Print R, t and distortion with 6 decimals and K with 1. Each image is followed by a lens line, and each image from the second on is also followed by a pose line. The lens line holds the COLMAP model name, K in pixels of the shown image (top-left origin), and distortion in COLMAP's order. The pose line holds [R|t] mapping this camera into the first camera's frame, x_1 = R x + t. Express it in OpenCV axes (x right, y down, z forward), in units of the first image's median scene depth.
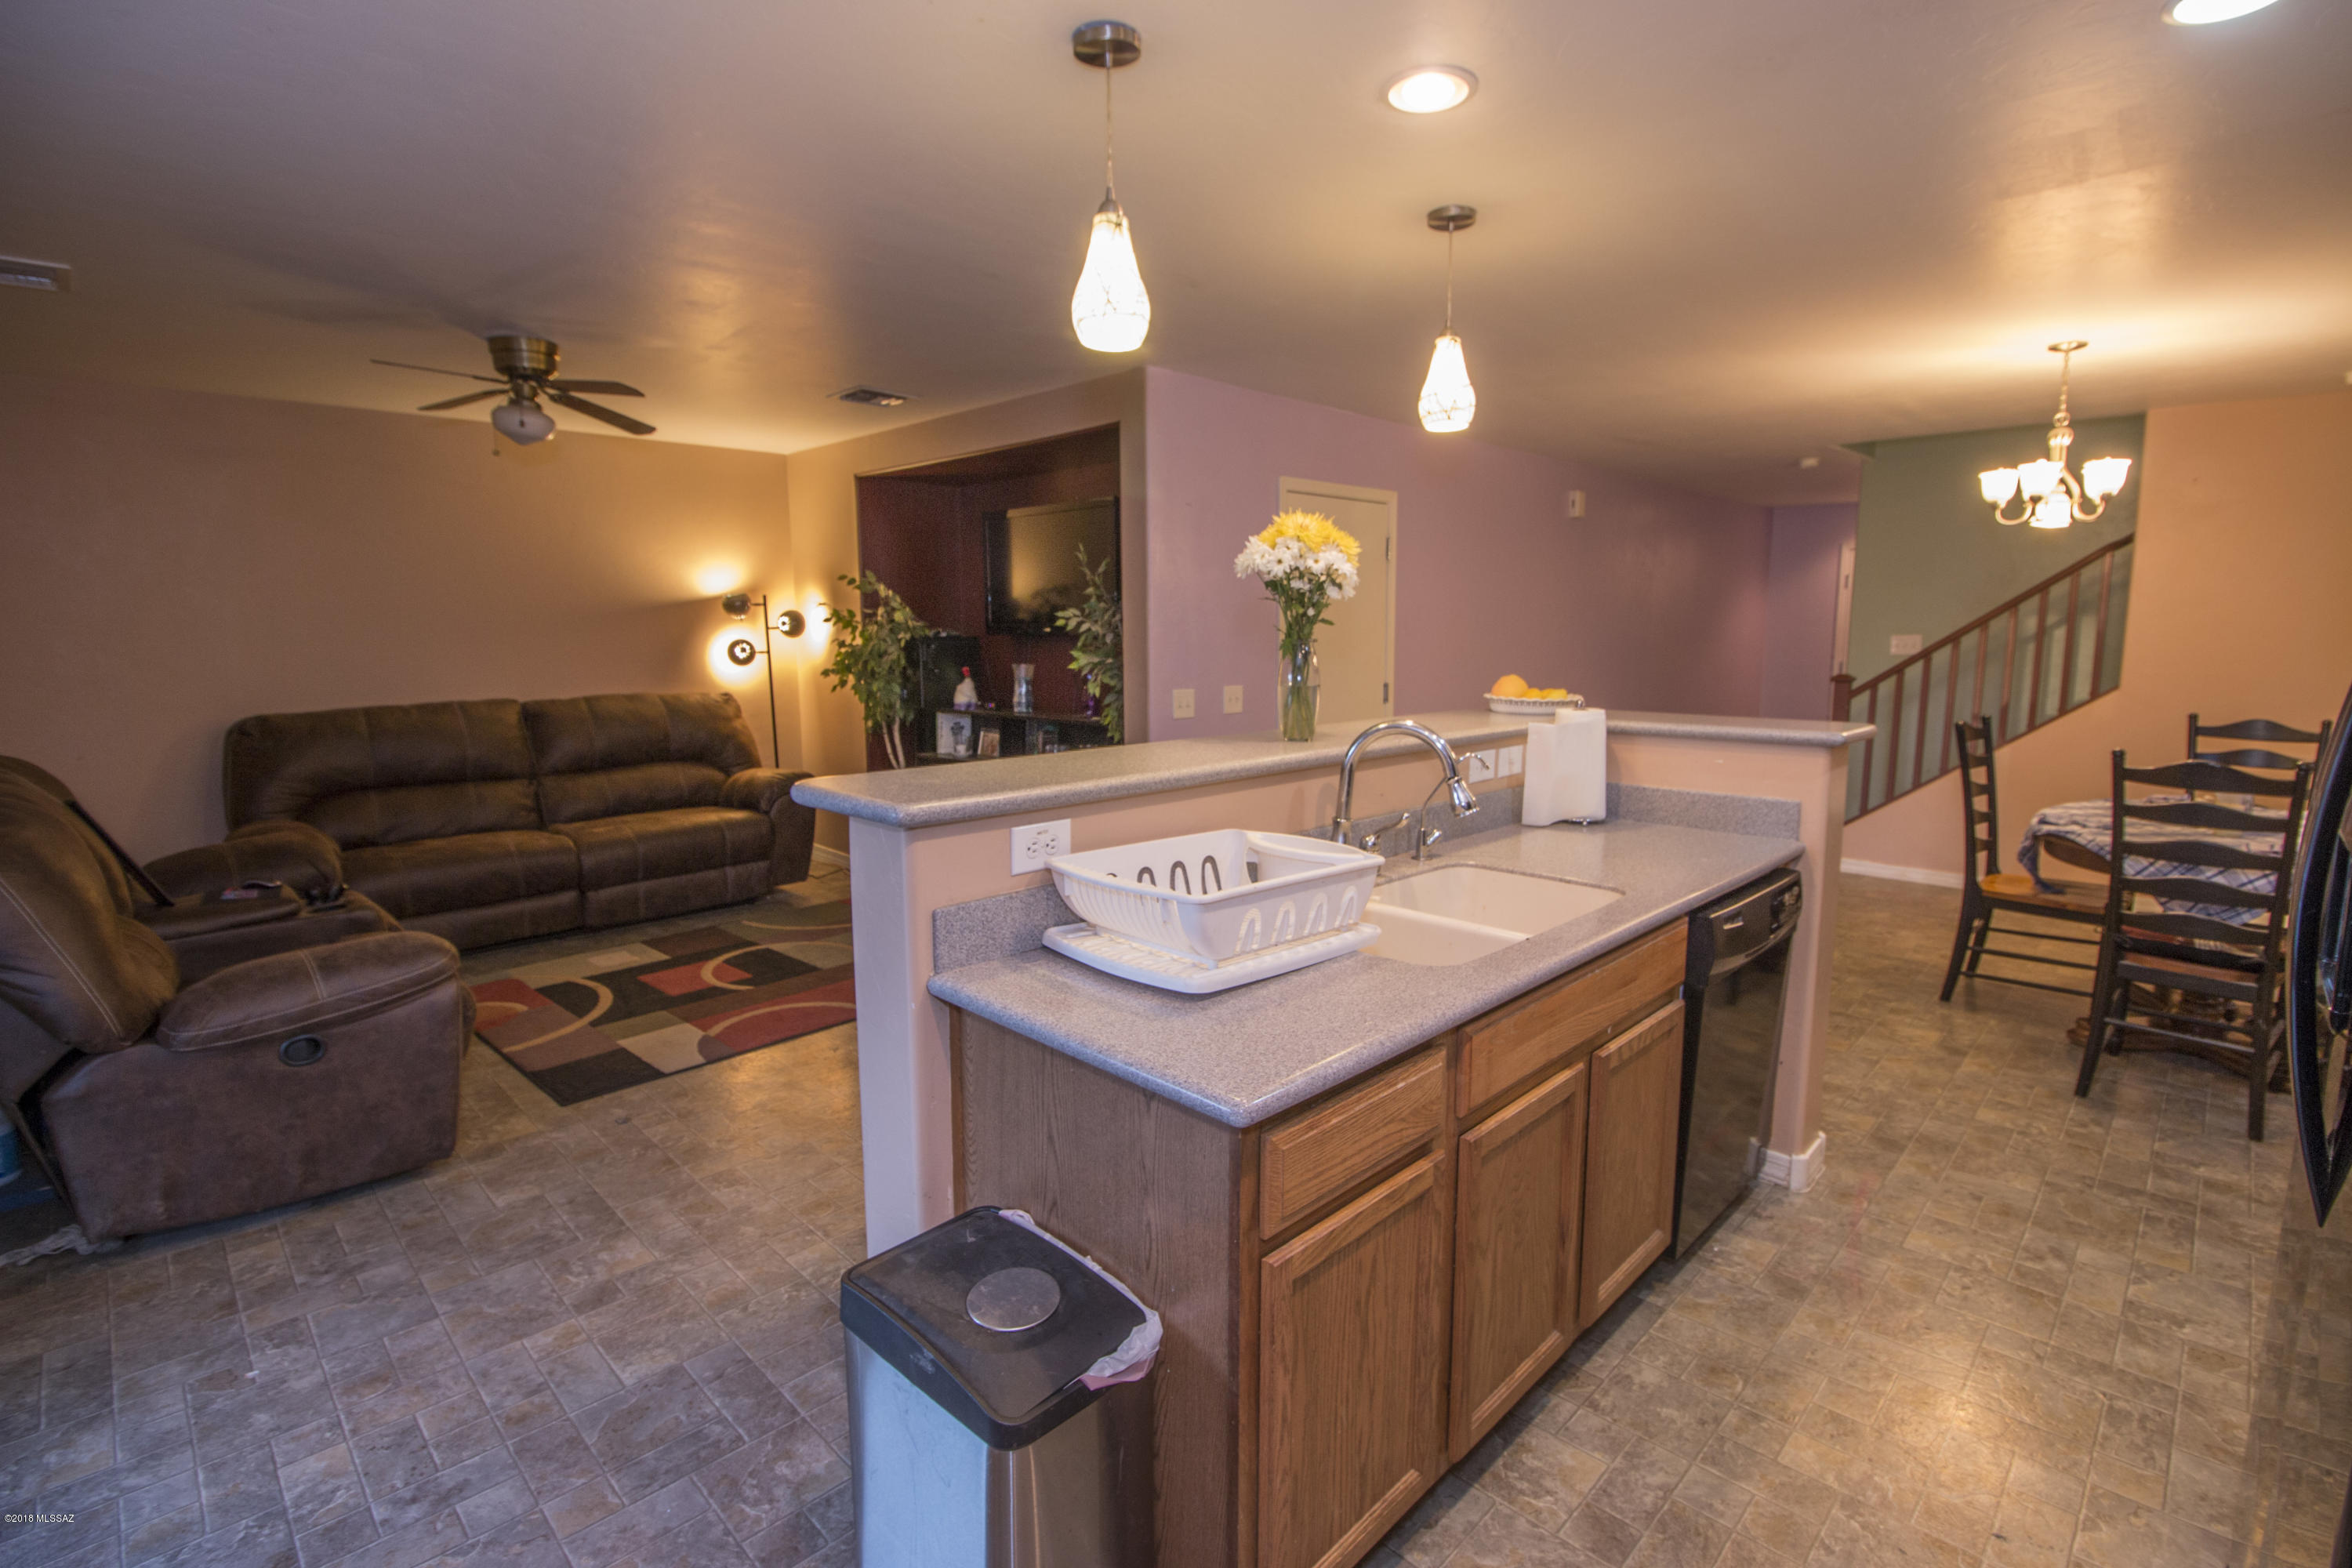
lens RADIAL K [[1078.8, 0, 1181.9], [0, 1078.8, 770.5], [0, 0, 1]] dist [-0.006747, -0.009061]
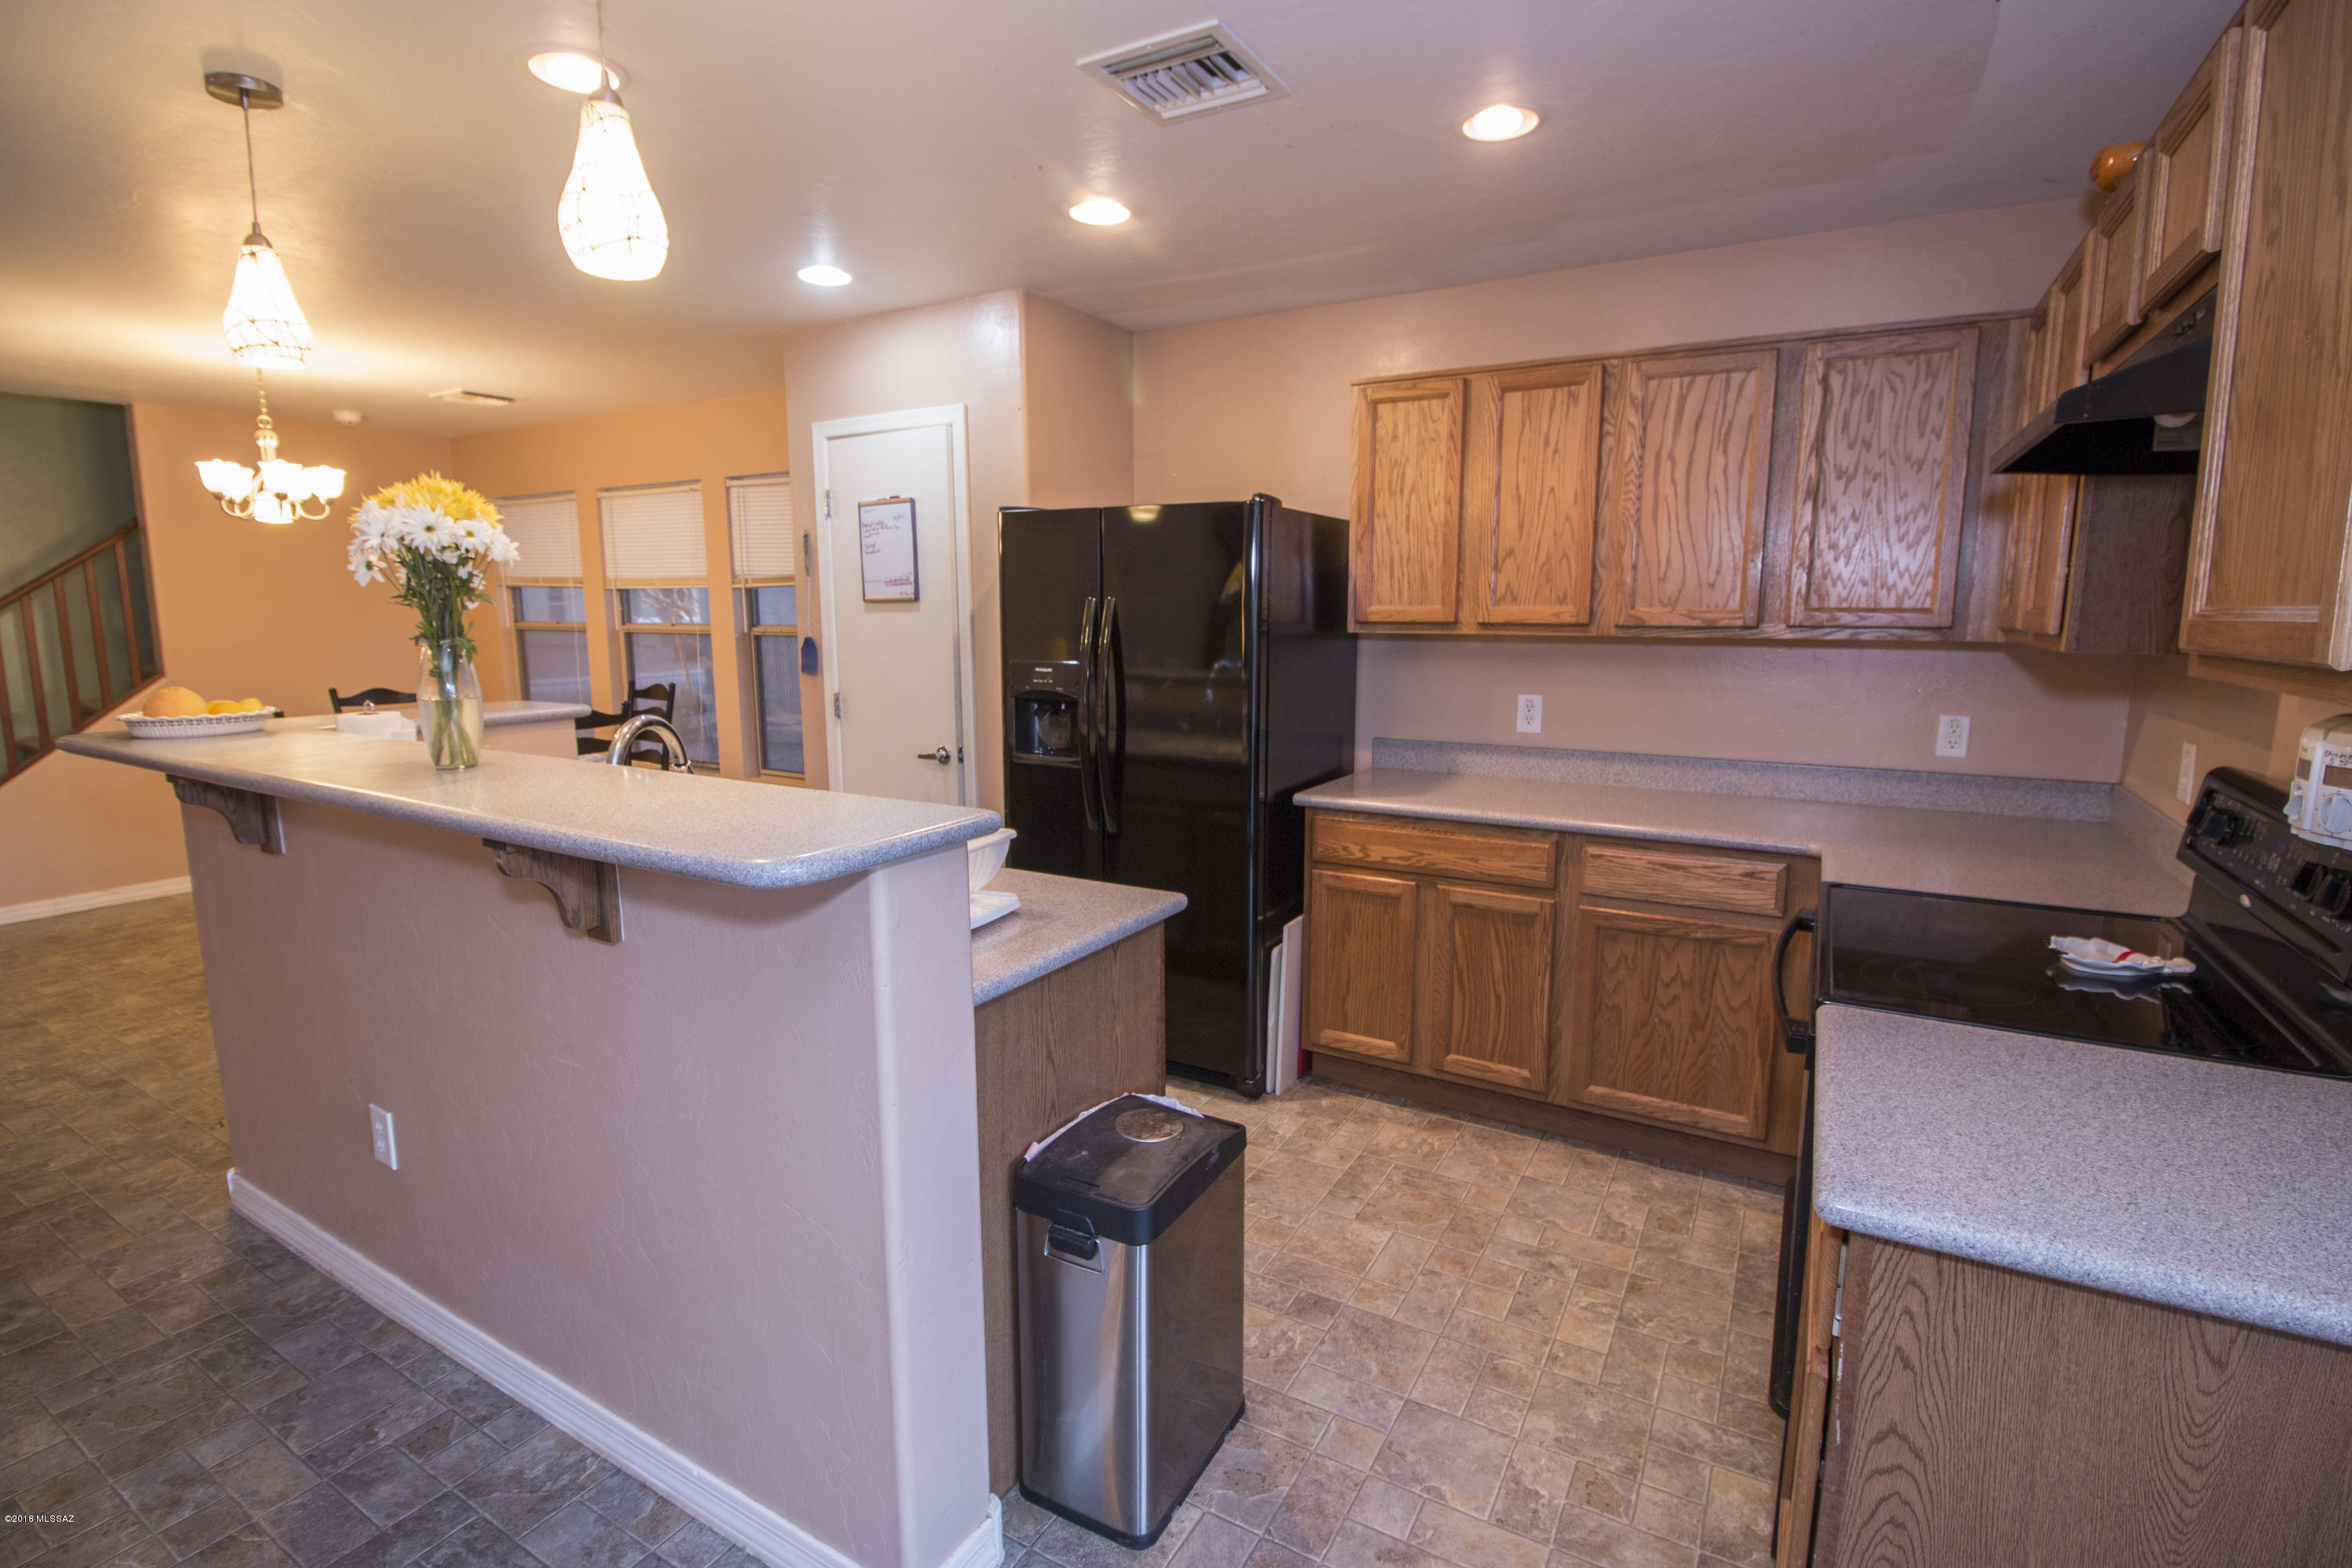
lens RADIAL K [[1078.8, 0, 1190.2], [0, 1078.8, 785.0], [0, 0, 1]] dist [-0.006747, -0.009061]
pose [[-0.253733, -0.162407, 0.953543, -0.395060], [0.134196, 0.970360, 0.200980, -0.052887], [-0.957920, 0.178957, -0.224418, 0.336106]]
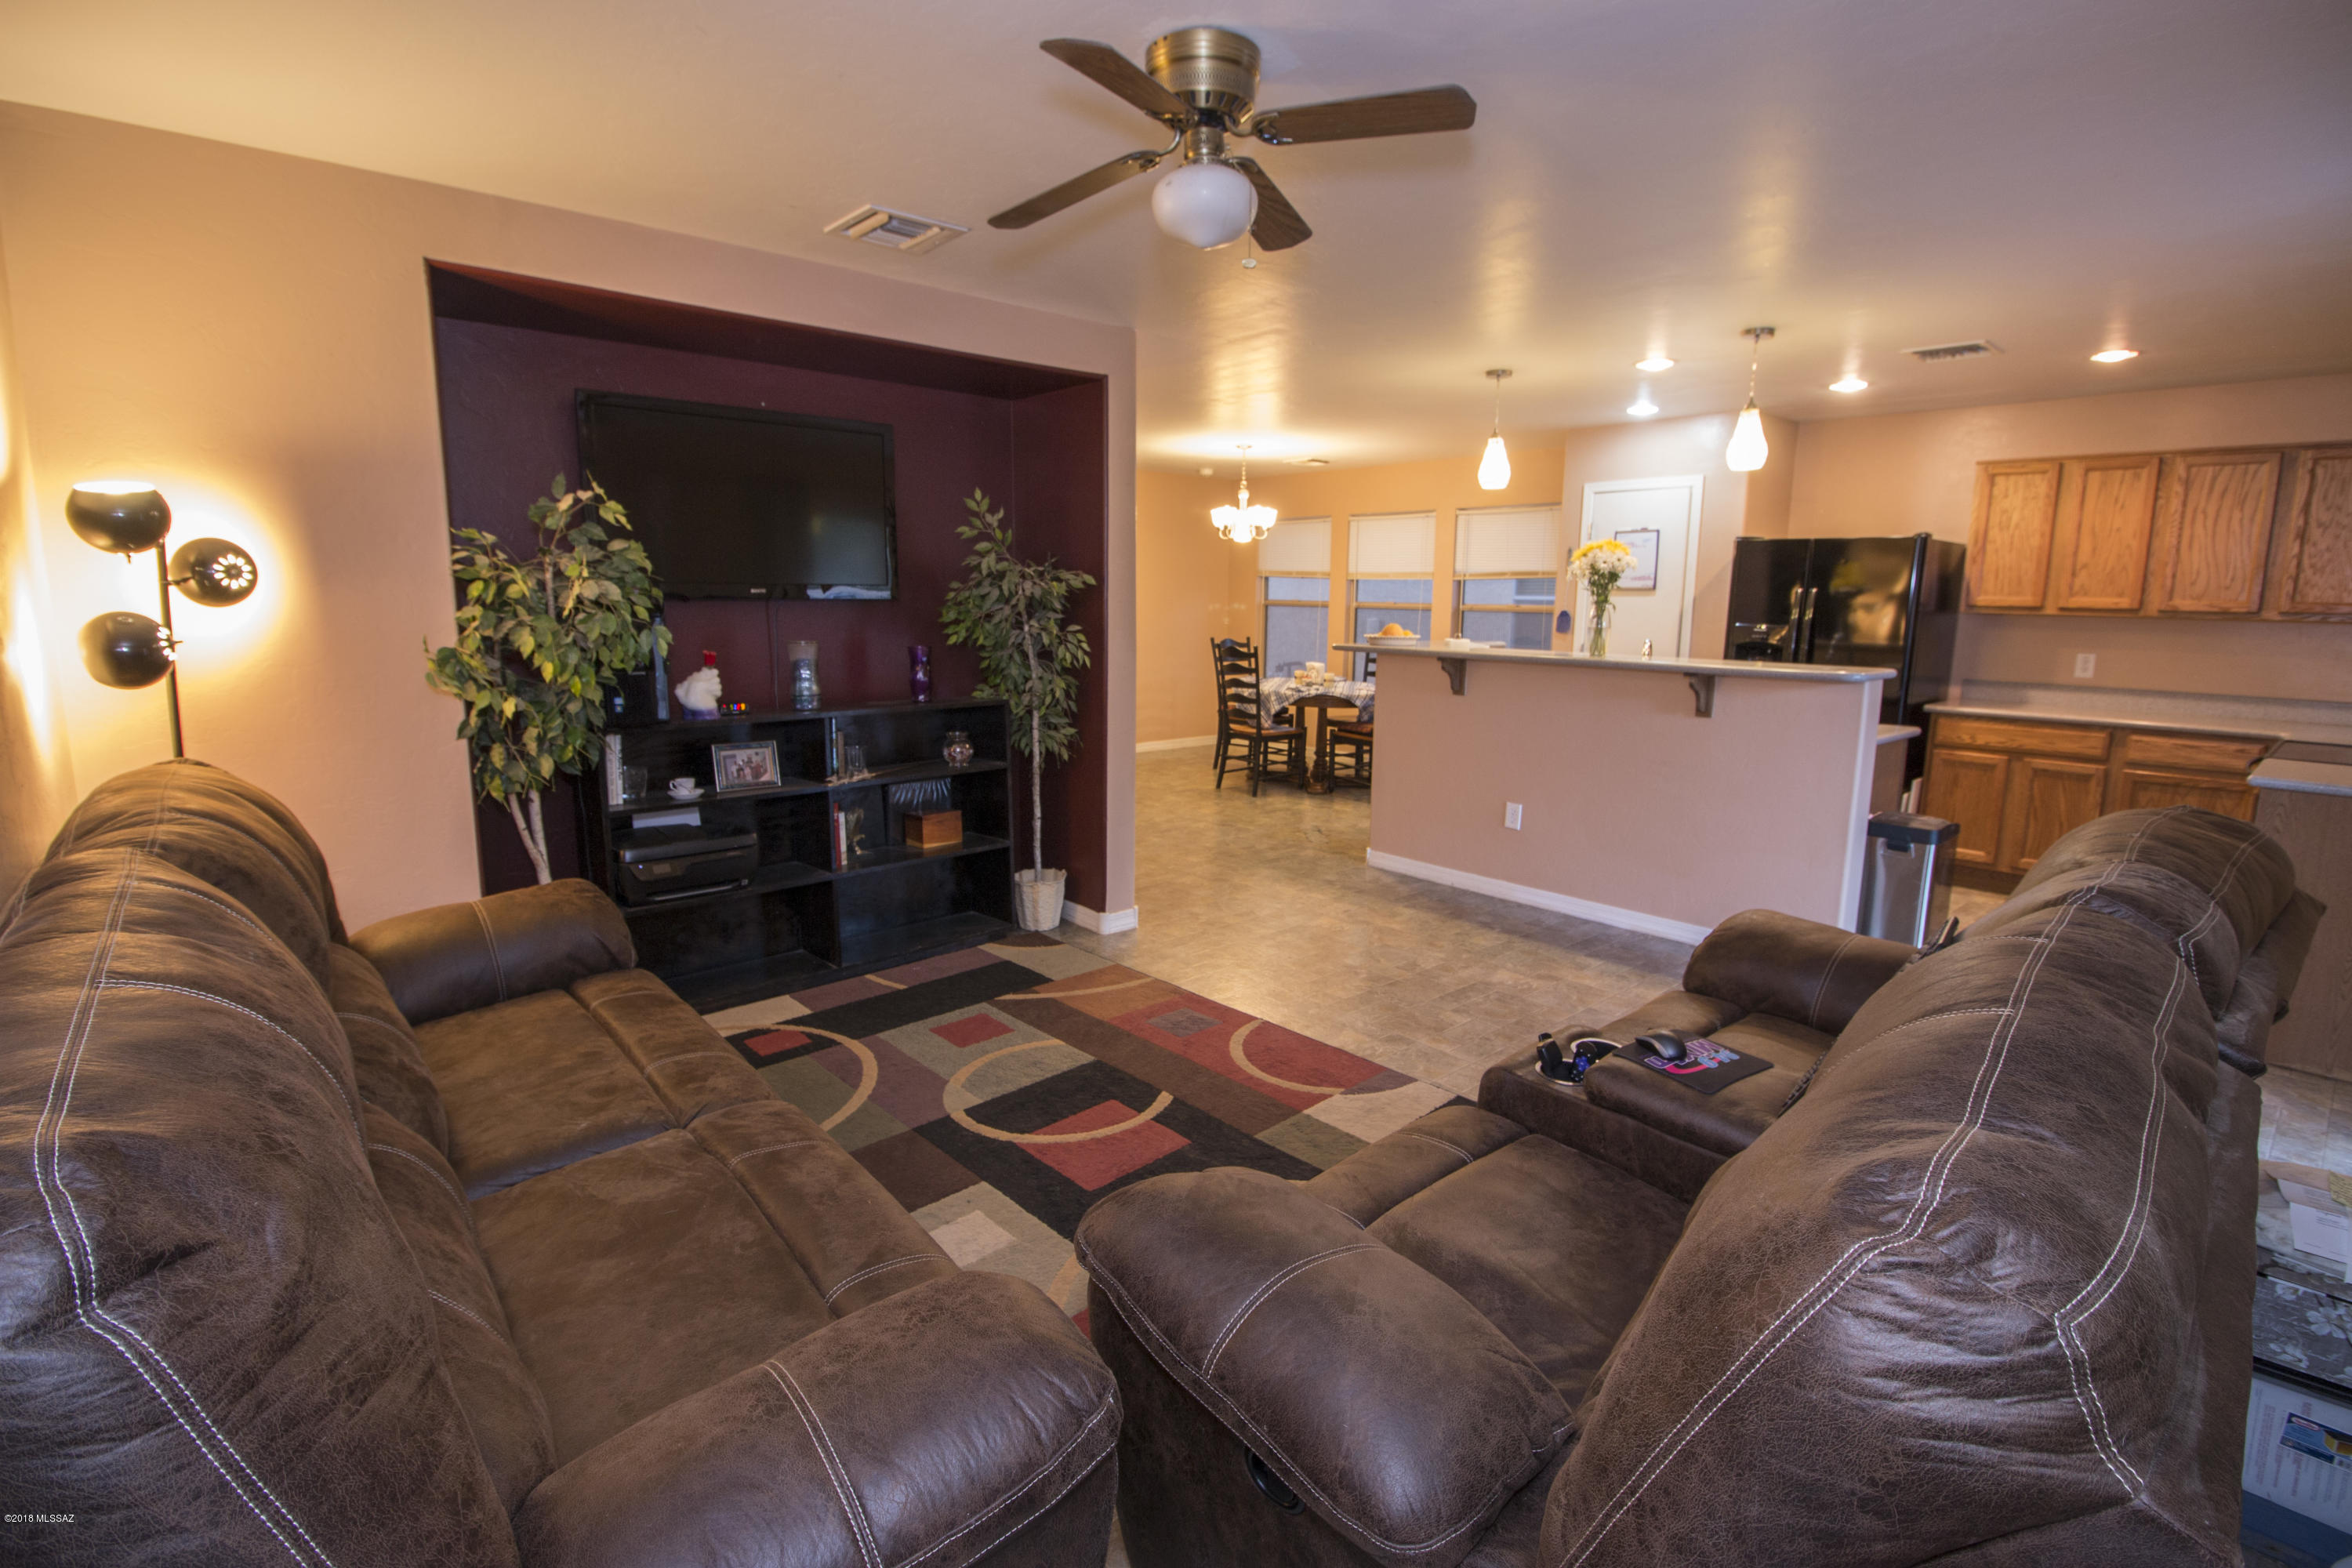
lens RADIAL K [[1078.8, 0, 1195.8], [0, 1078.8, 779.5], [0, 0, 1]] dist [-0.006747, -0.009061]
pose [[0.064287, -0.167304, 0.983807, -0.949913], [0.123409, 0.979612, 0.158526, -0.102181], [-0.990271, 0.111219, 0.083623, 0.796883]]
